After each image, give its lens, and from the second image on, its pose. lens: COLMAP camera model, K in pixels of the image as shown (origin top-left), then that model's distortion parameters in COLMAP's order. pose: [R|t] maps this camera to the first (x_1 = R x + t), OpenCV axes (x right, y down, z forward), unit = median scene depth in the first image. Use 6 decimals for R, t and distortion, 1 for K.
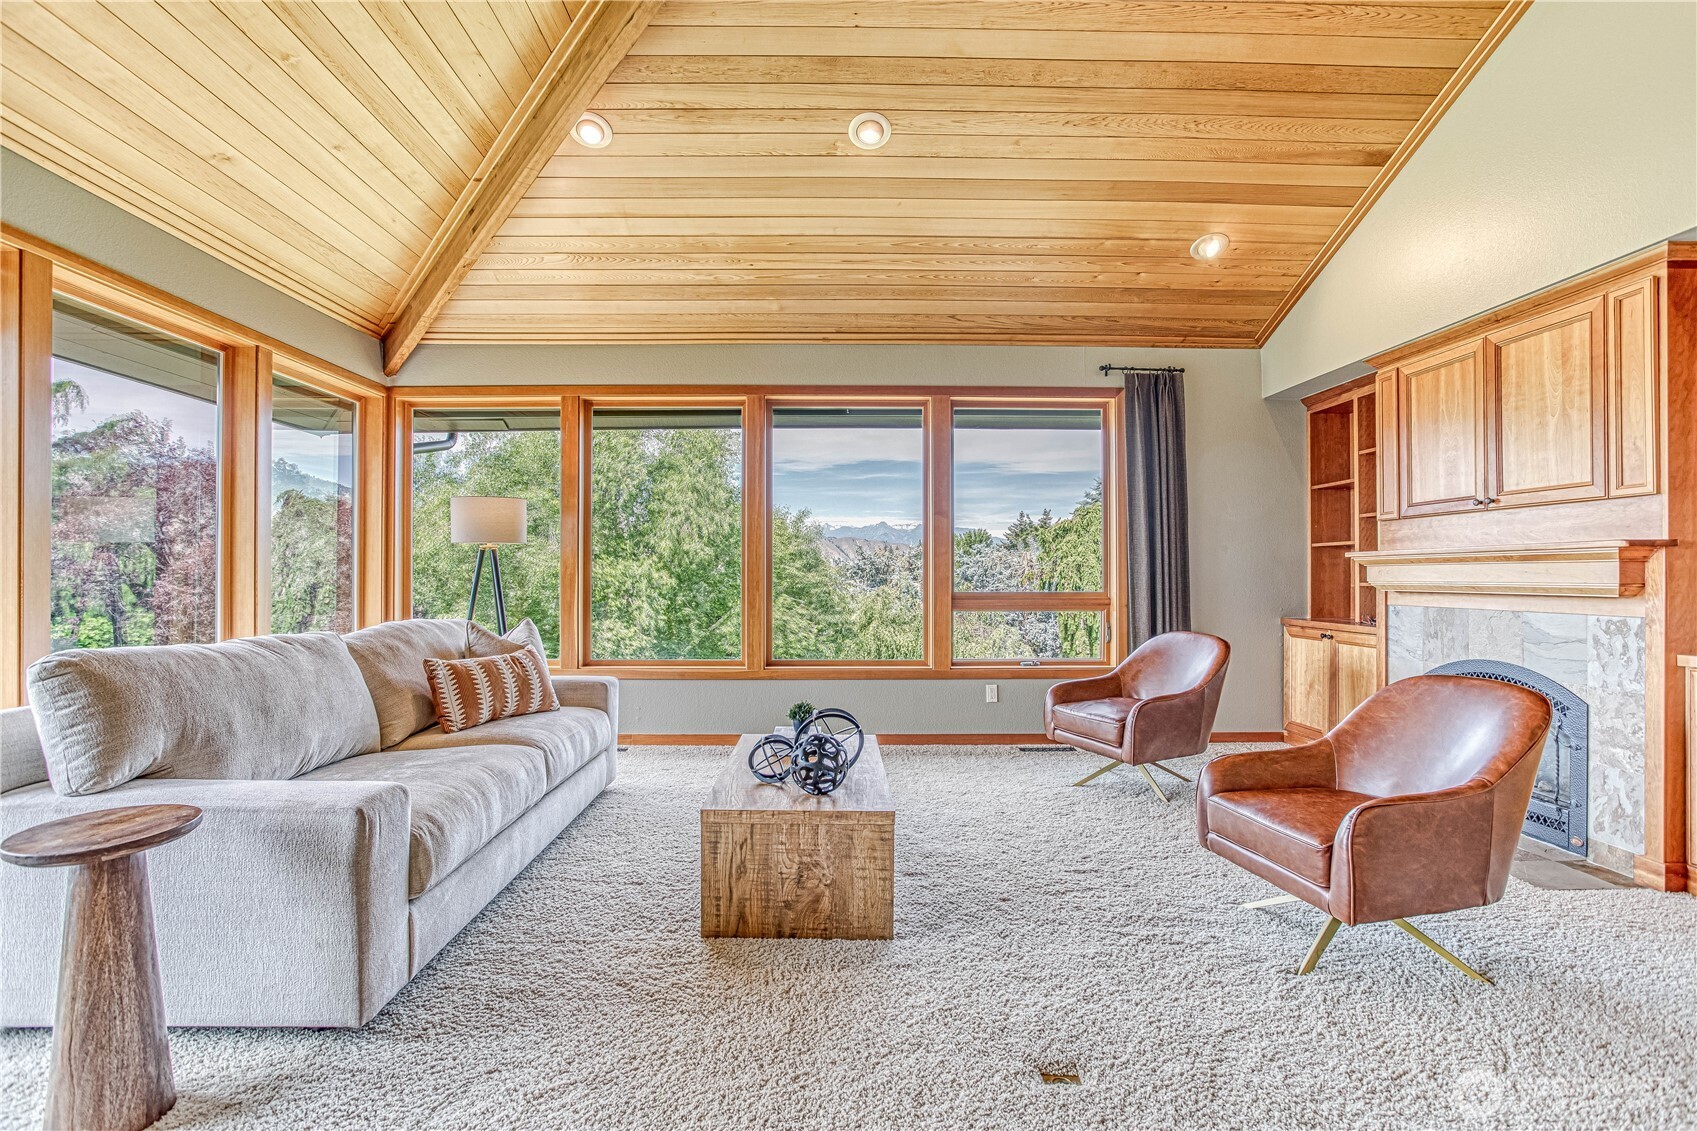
lens RADIAL K [[812.9, 0, 848.3], [0, 812.9, 587.3], [0, 0, 1]] dist [-0.060629, 0.027461]
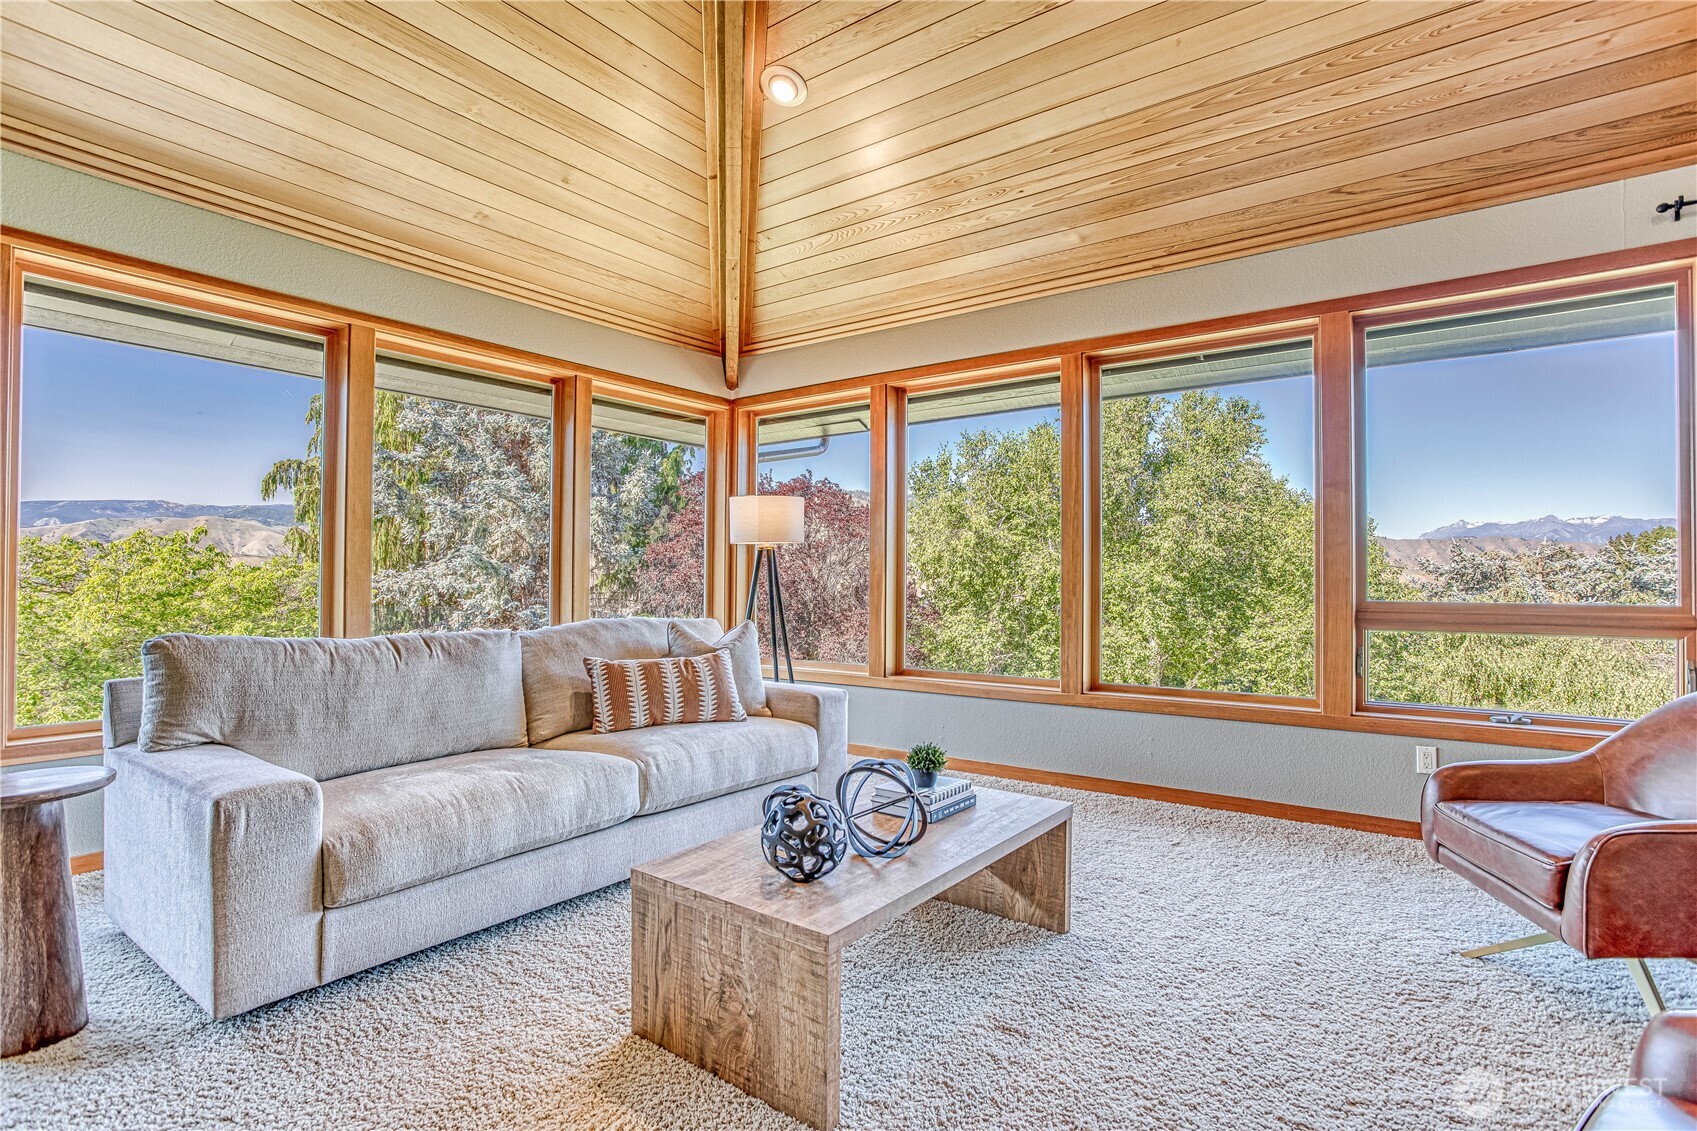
lens RADIAL K [[830.0, 0, 830.4], [0, 830.0, 575.5], [0, 0, 1]] dist [-0.052230, 0.022843]
pose [[0.792813, -0.001253, -0.609463, 0.235272], [-0.011162, 0.999800, -0.016576, 0.000593], [0.609362, 0.019944, 0.792641, 0.244737]]
